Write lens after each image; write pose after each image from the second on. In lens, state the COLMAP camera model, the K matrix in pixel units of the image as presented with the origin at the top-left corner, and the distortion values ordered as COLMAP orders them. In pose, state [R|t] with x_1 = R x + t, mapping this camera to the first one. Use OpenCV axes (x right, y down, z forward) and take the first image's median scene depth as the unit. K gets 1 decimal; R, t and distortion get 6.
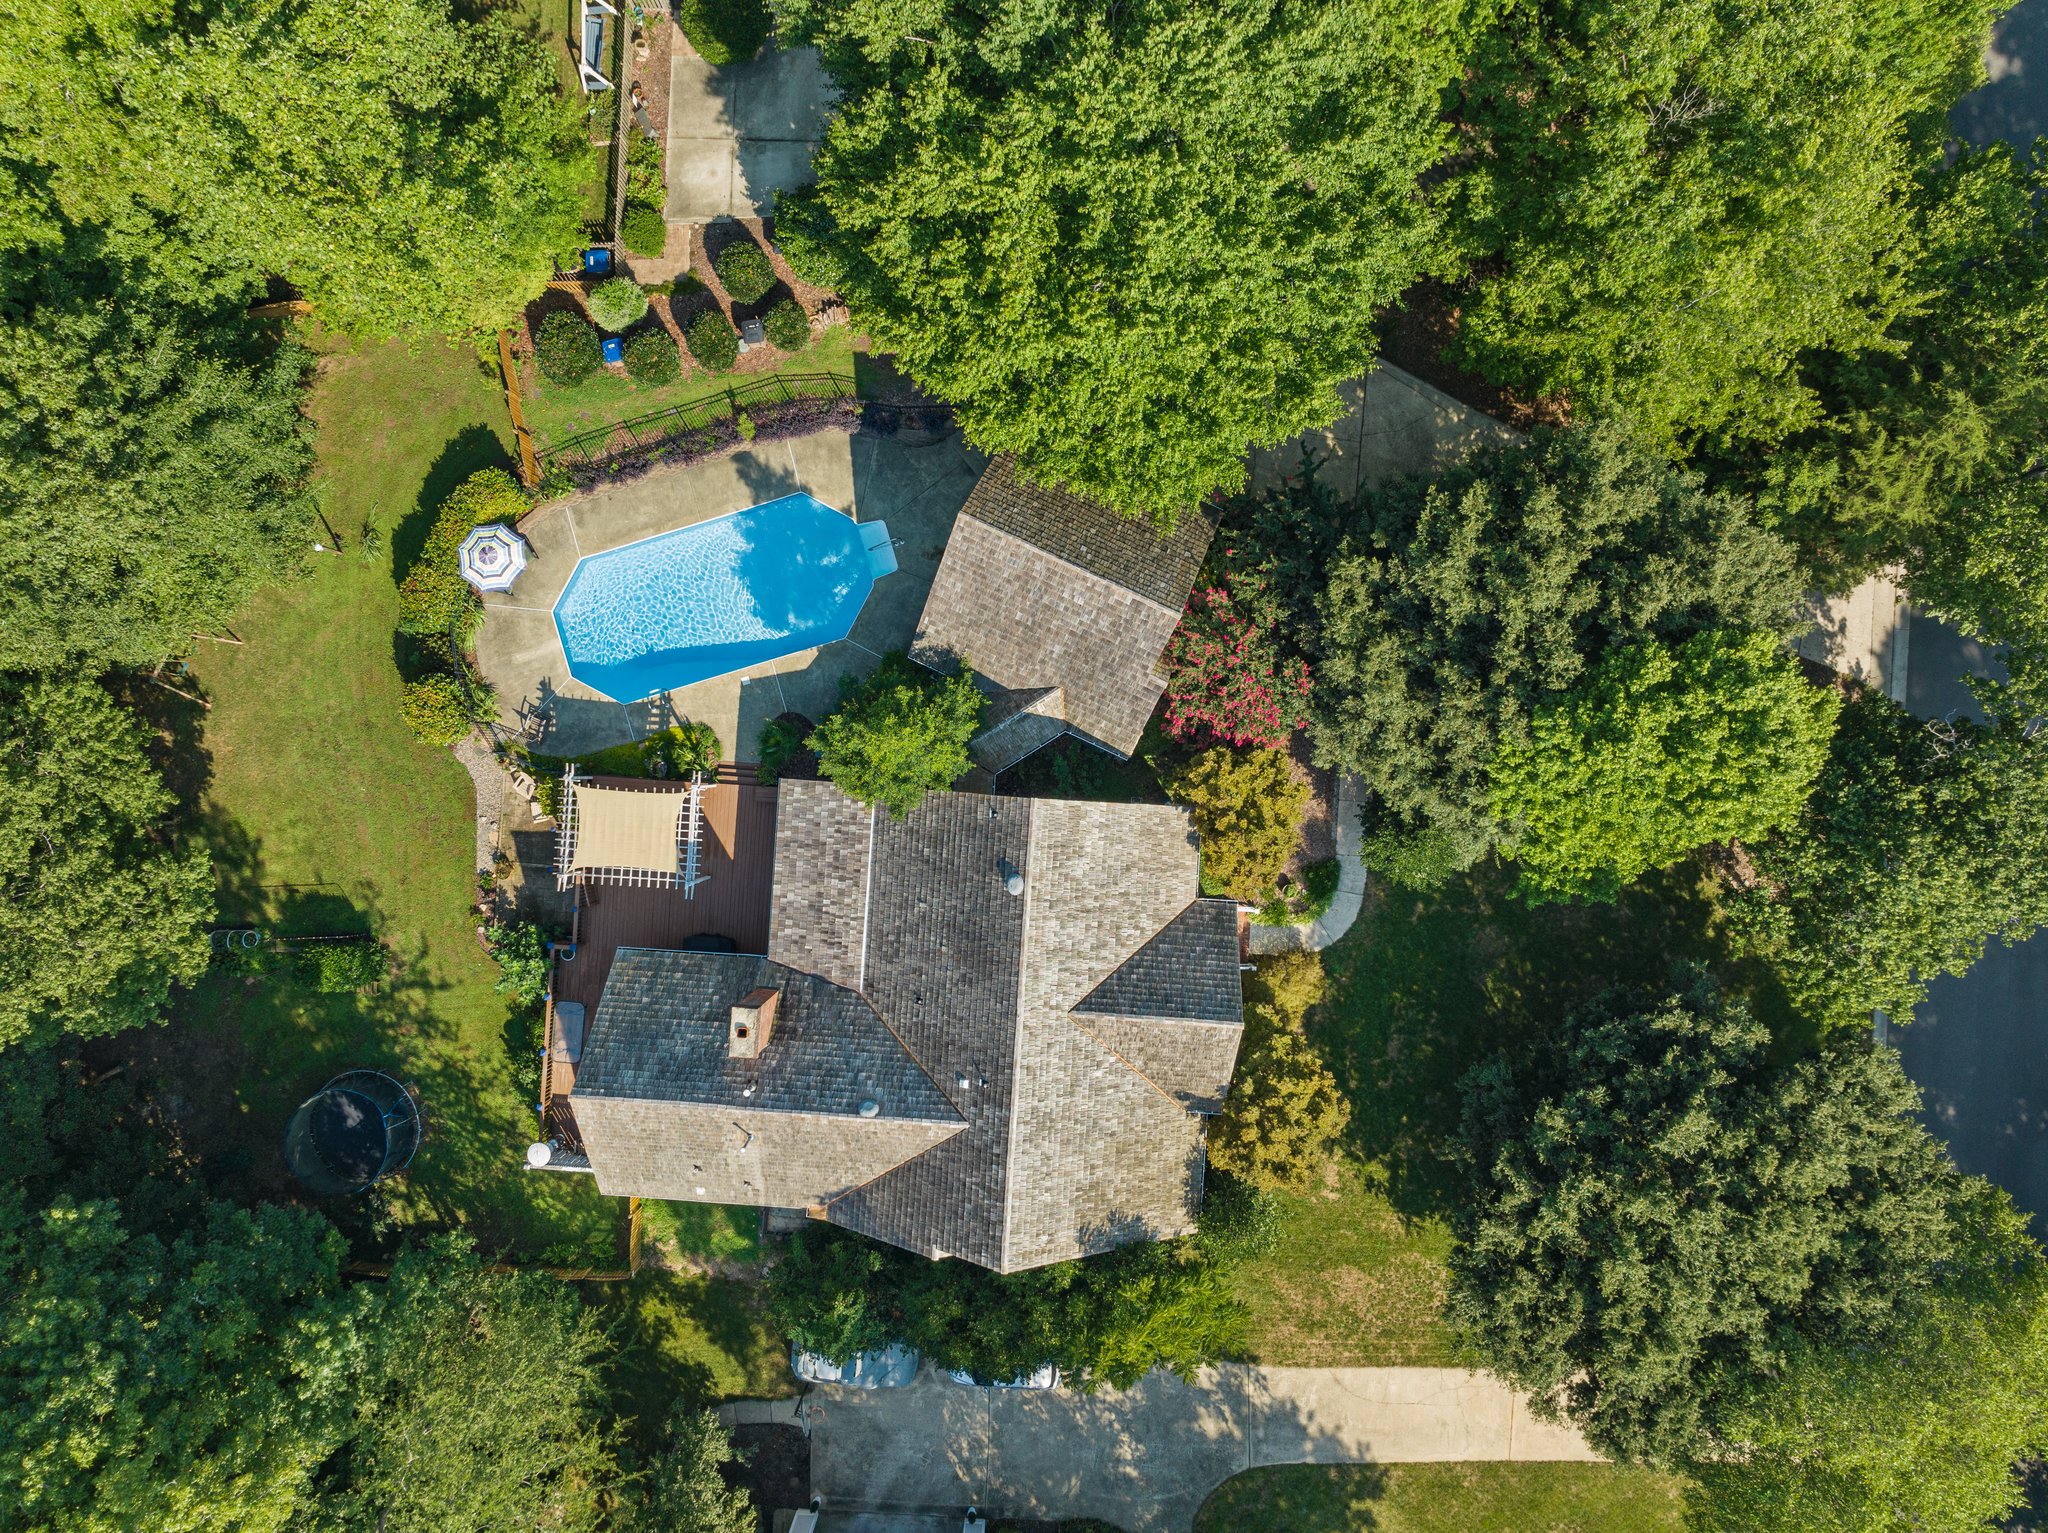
lens RADIAL K [[1460.1, 0, 1037.3], [0, 1460.1, 765.9], [0, 0, 1]] dist [-0.045705, 0.020448]
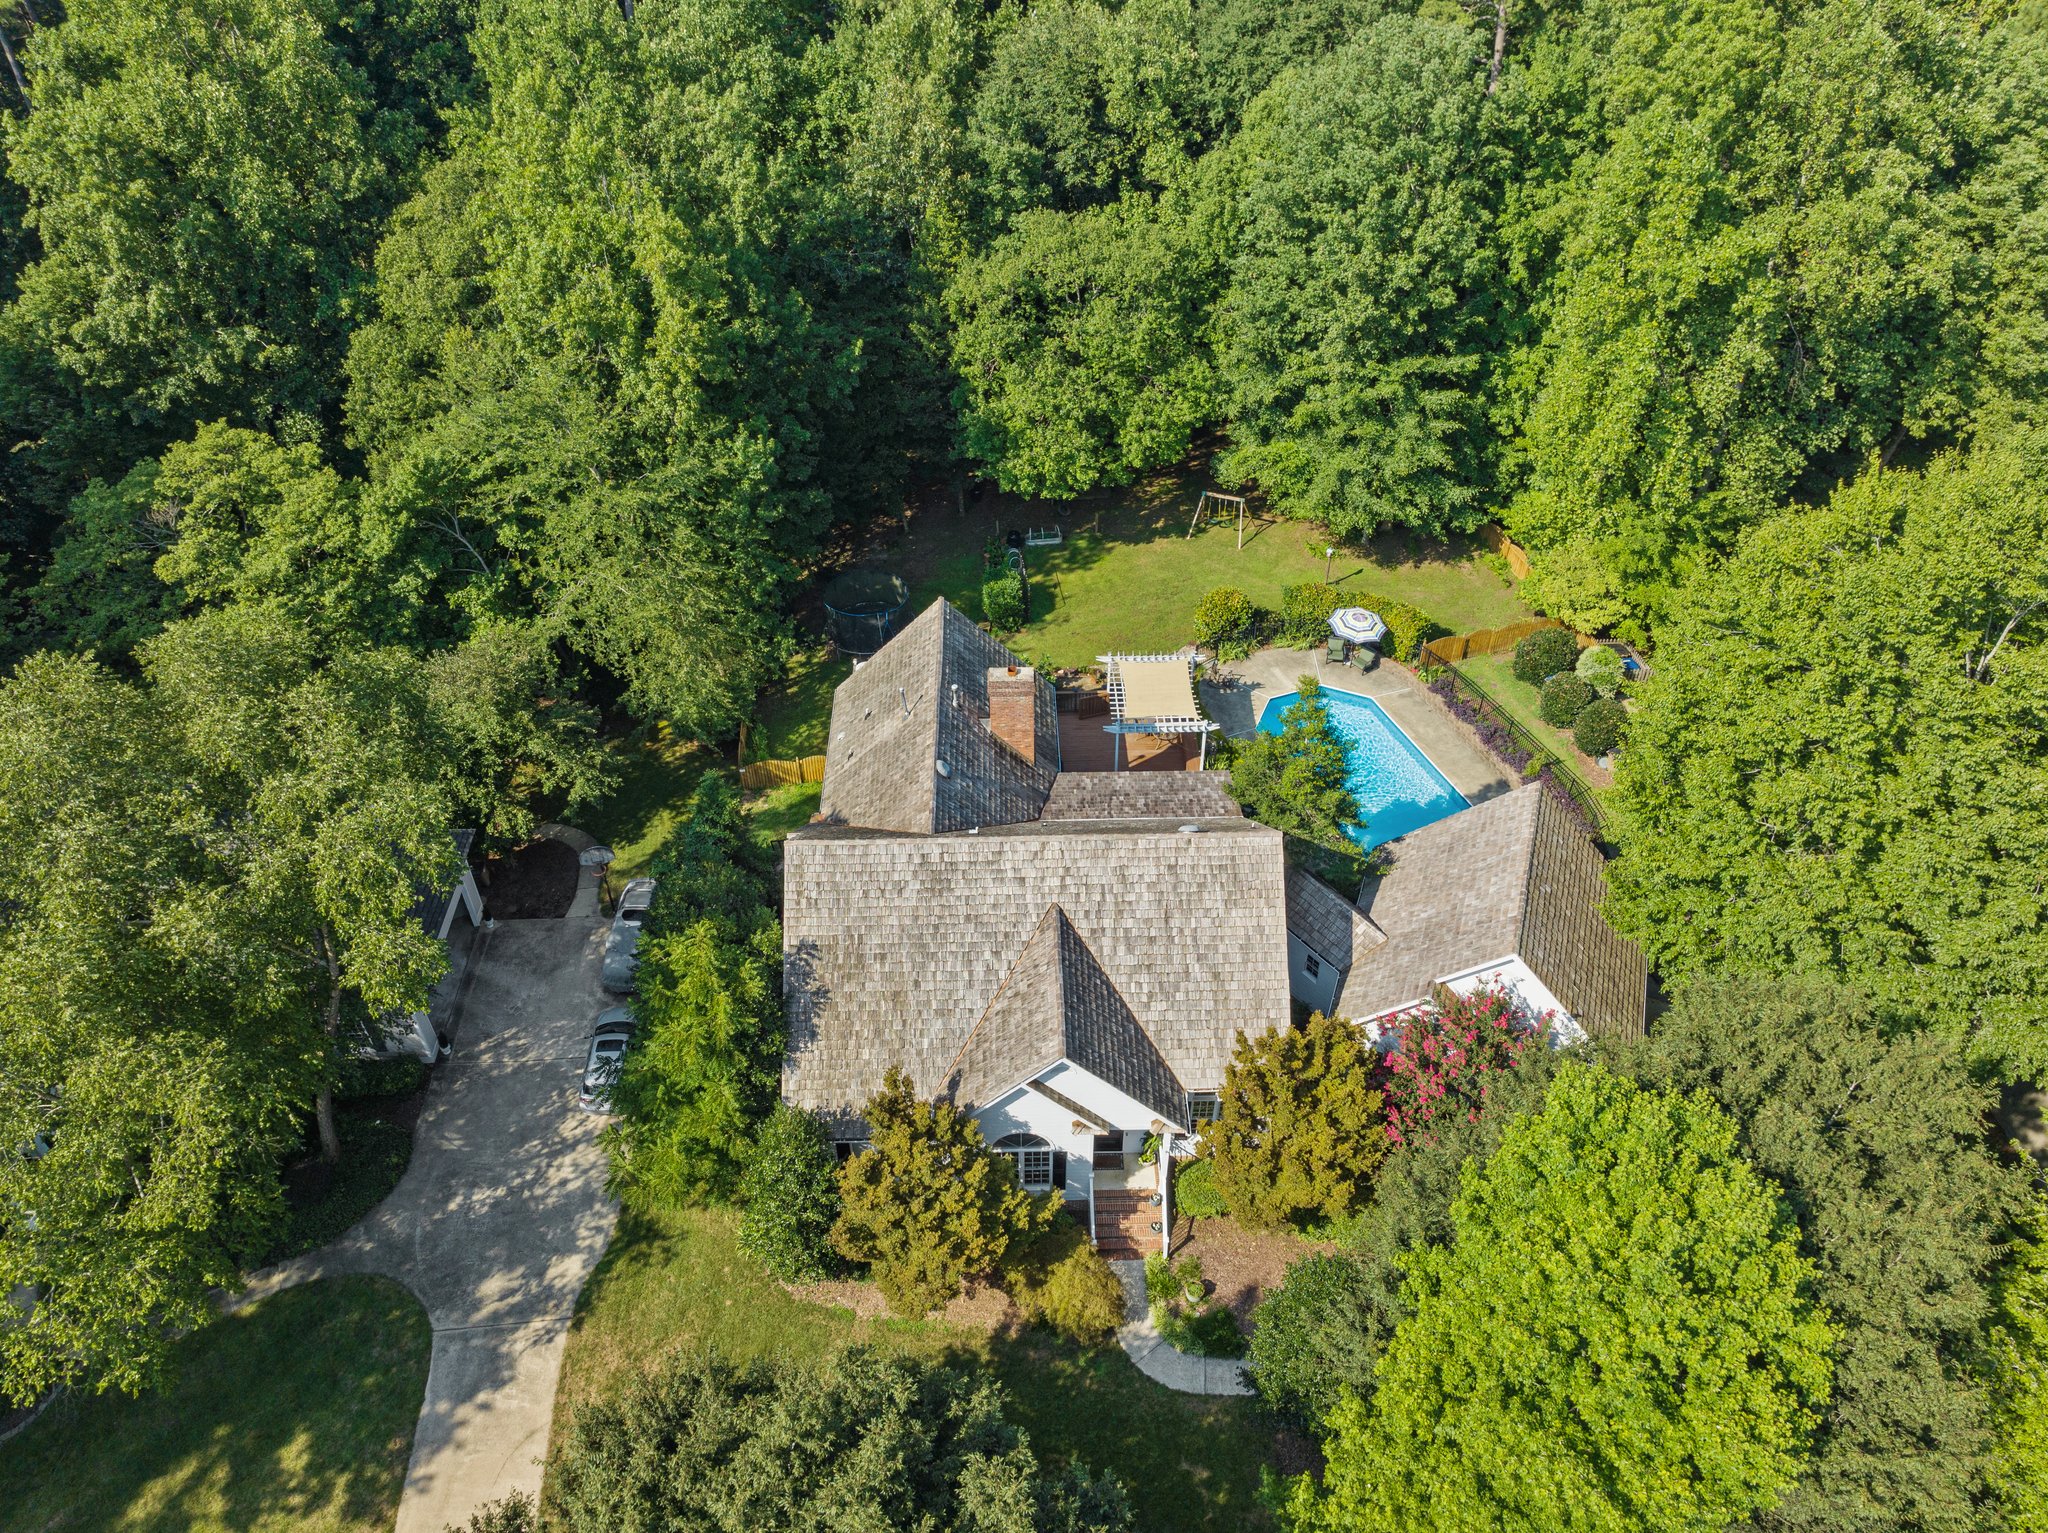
lens RADIAL K [[1460.1, 0, 1031.9], [0, 1460.1, 751.2], [0, 0, 1]] dist [-0.045705, 0.020448]
pose [[0.091034, 0.647852, -0.756307, 0.599992], [-0.995846, 0.060457, -0.068080, 0.221232], [0.001618, 0.759364, 0.650665, 0.296566]]
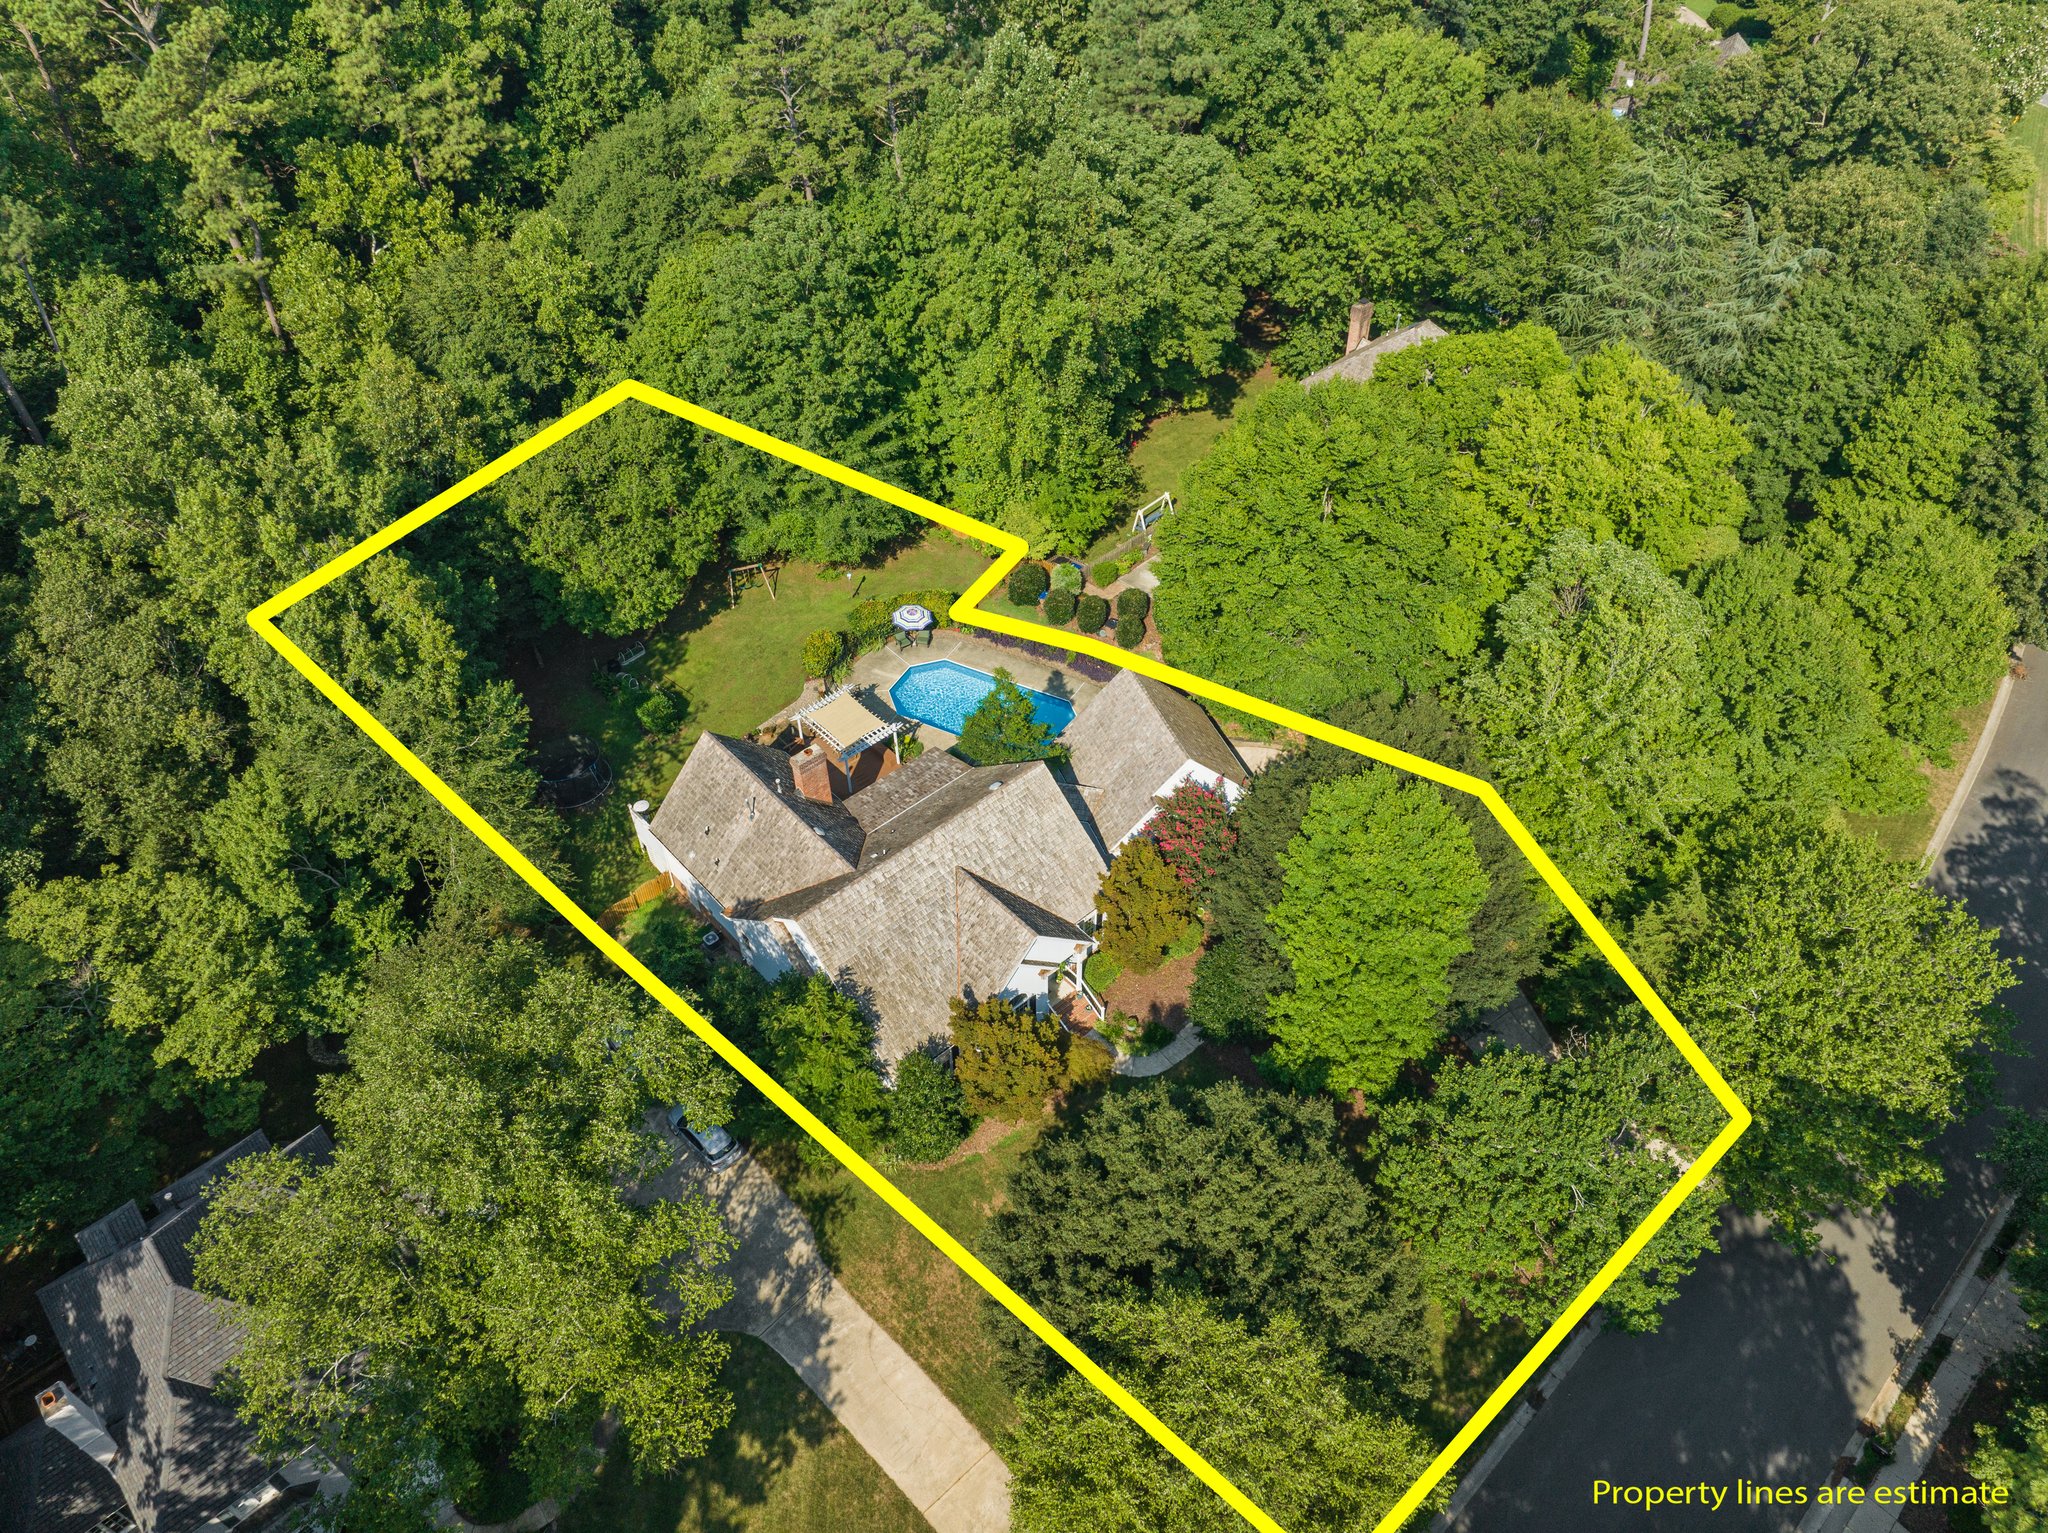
lens RADIAL K [[1460.1, 0, 1042.2], [0, 1460.1, 756.6], [0, 0, 1]] dist [-0.045705, 0.020448]
pose [[0.718877, 0.482778, -0.500142, 0.696825], [-0.695091, 0.507600, -0.509109, 0.731228], [0.008085, 0.713630, 0.700476, -0.095632]]
